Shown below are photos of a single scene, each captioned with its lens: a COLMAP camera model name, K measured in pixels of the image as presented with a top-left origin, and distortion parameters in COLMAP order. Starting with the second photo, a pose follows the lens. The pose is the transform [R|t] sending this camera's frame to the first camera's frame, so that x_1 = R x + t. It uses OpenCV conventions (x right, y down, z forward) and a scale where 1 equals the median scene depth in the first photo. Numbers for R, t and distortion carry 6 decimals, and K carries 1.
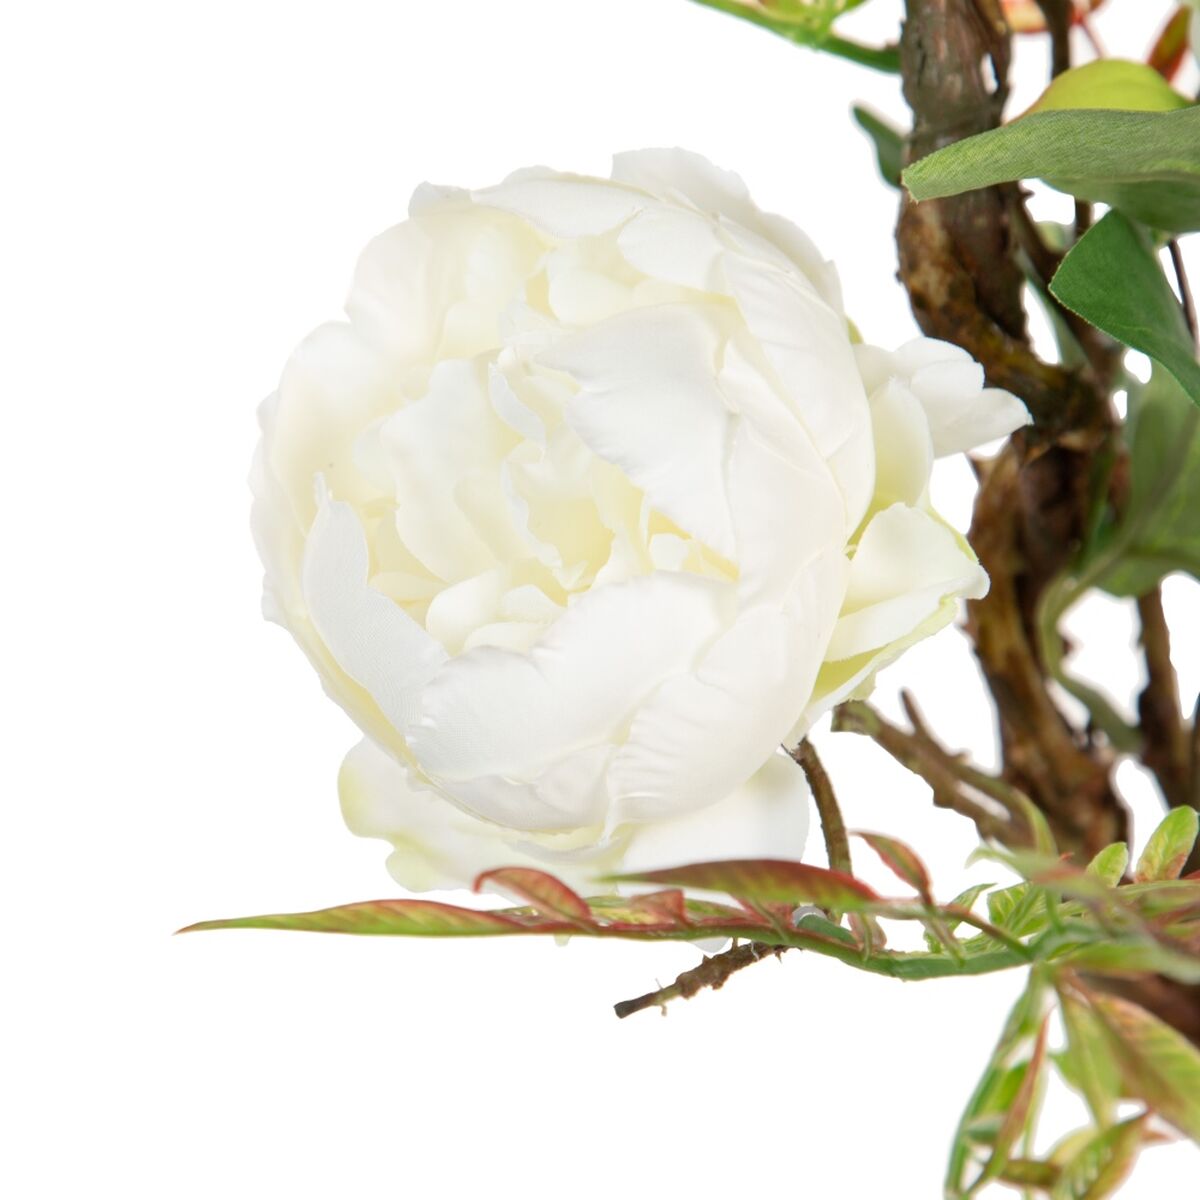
lens RADIAL K [[5548.4, 0, 600.0], [0, 5548.4, 600.0], [0, 0, 1]] dist [0.222359, 8.194838]
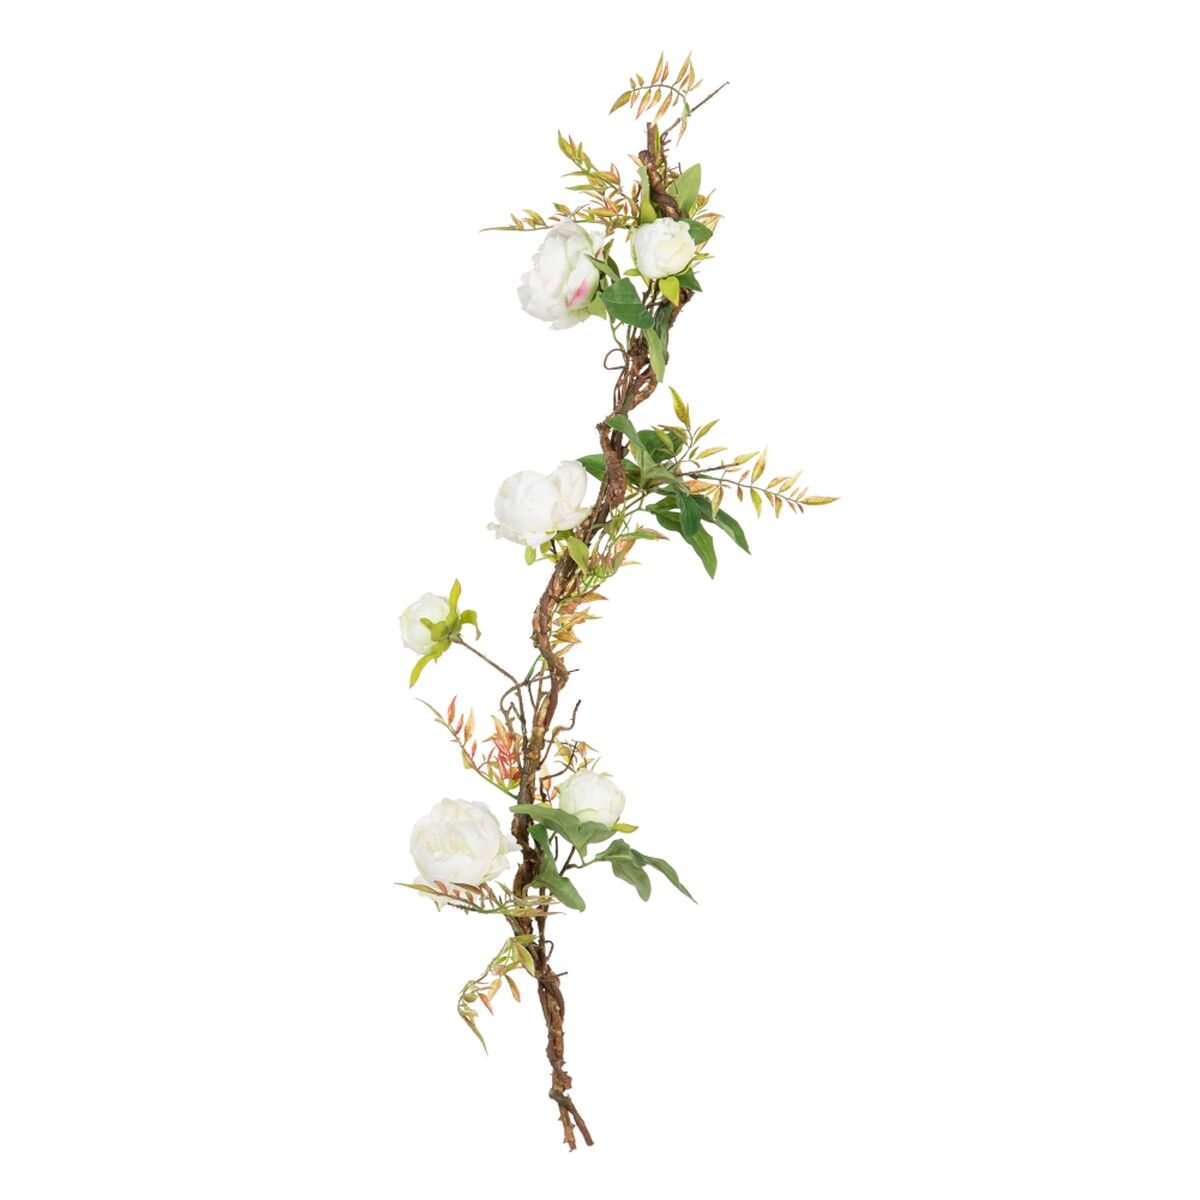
lens RADIAL K [[4260.6, 0, 600.0], [0, 4260.6, 600.0], [0, 0, 1]] dist [0.023263, 0.921691]
pose [[0.977968, 0.208736, 0.002775, 0.092241], [-0.204772, 0.961811, -0.181626, 0.618276], [-0.040581, 0.177056, 0.983364, -4.316792]]
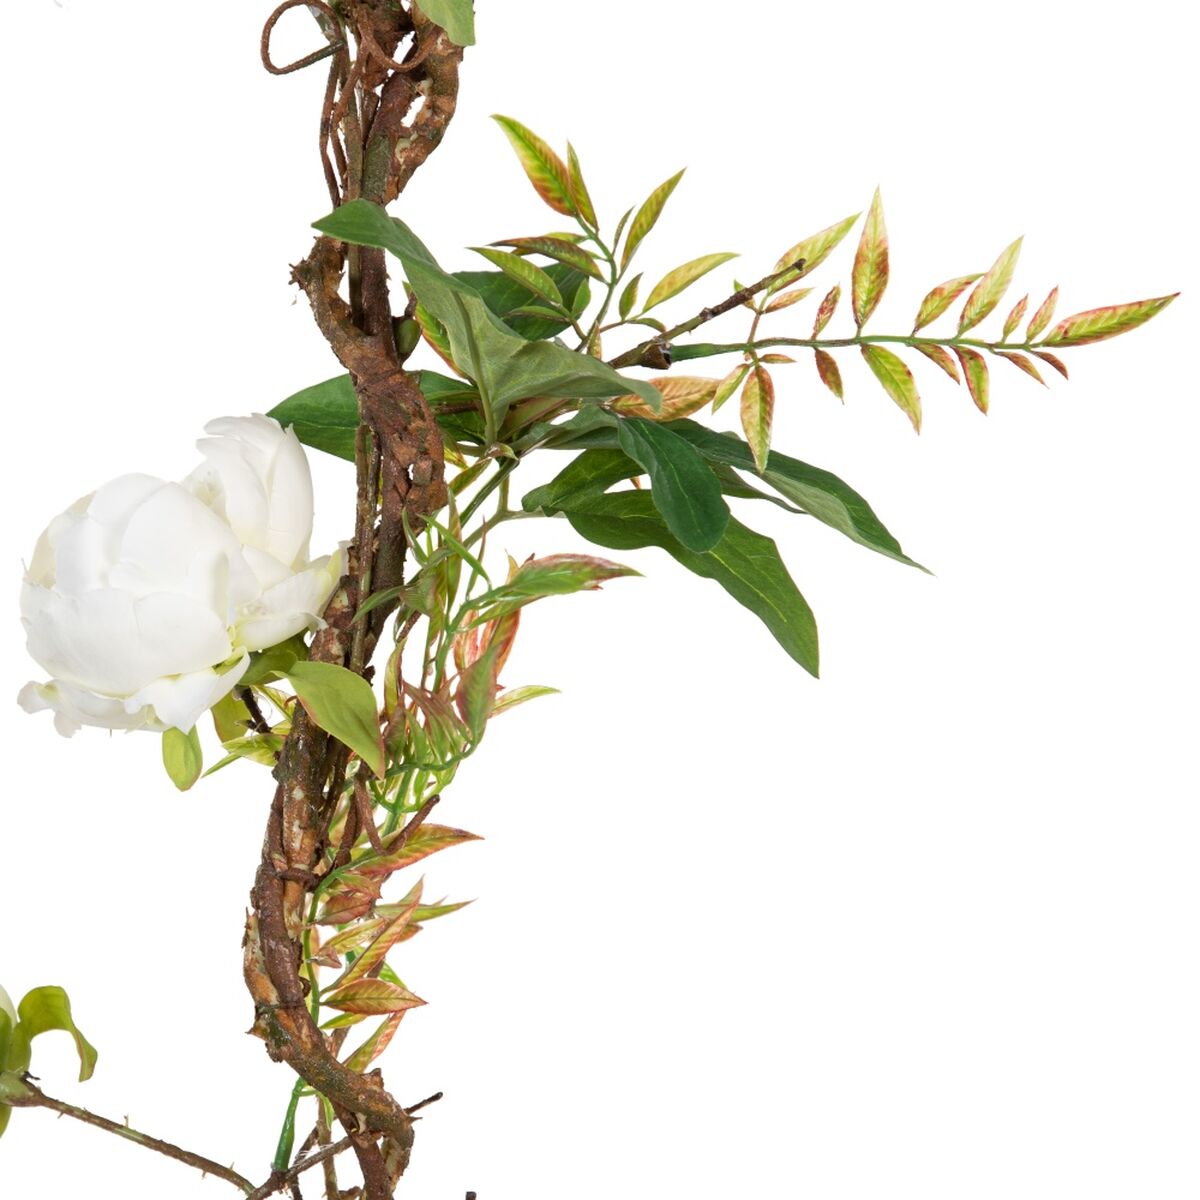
lens RADIAL K [[4726.8, 0, 600.0], [0, 4726.8, 600.0], [0, 0, 1]] dist [0.098143, -1.450801]
pose [[0.998341, -0.040881, 0.040558, 0.094843], [0.049169, 0.971751, -0.230830, -0.043502], [-0.029975, 0.232441, 0.972149, -0.735927]]
